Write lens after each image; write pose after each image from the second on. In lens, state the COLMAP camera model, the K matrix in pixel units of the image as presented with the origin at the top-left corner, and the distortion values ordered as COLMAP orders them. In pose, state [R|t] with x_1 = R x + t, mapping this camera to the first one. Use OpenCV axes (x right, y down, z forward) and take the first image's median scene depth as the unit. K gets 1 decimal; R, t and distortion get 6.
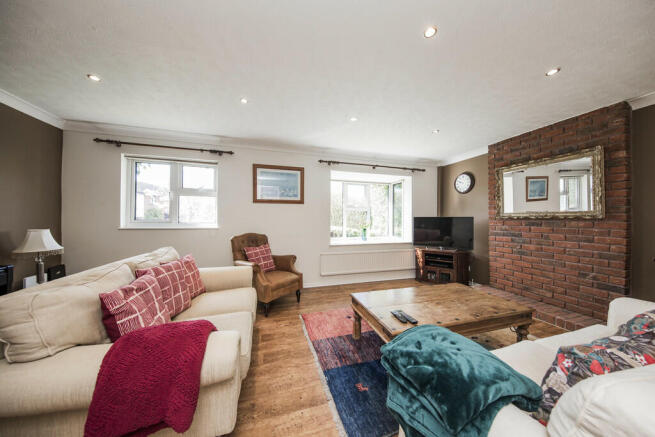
lens RADIAL K [[209.1, 0, 325.2], [0, 209.1, 220.0], [0, 0, 1]] dist [-0.002498, -0.000314]
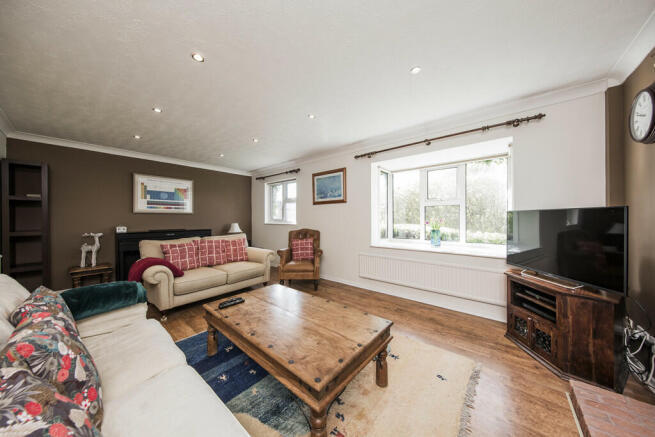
lens RADIAL K [[209.1, 0, 329.3], [0, 209.1, 218.9], [0, 0, 1]] dist [-0.002498, -0.000314]
pose [[0.556801, -0.009131, -0.830595, 0.734191], [0.002883, 0.999955, -0.009060, 0.013193], [0.830641, 0.002650, 0.556803, 0.372591]]
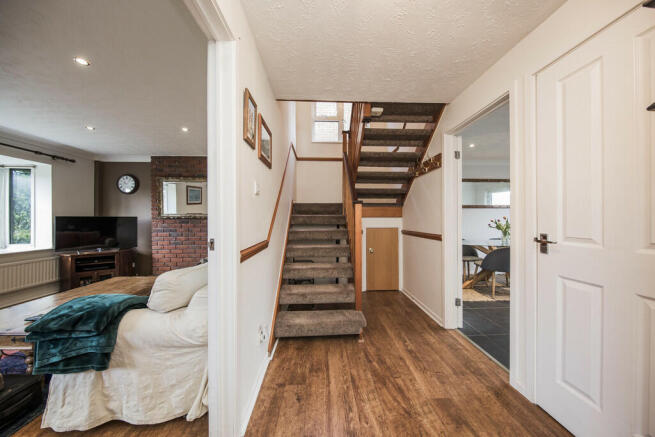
lens RADIAL K [[209.1, 0, 328.7], [0, 209.1, 217.8], [0, 0, 1]] dist [-0.002498, -0.000314]
pose [[0.239324, -0.001392, 0.970939, -0.116915], [0.005730, 0.999984, 0.000021, -0.003186], [-0.970923, 0.005558, 0.239328, -0.243700]]
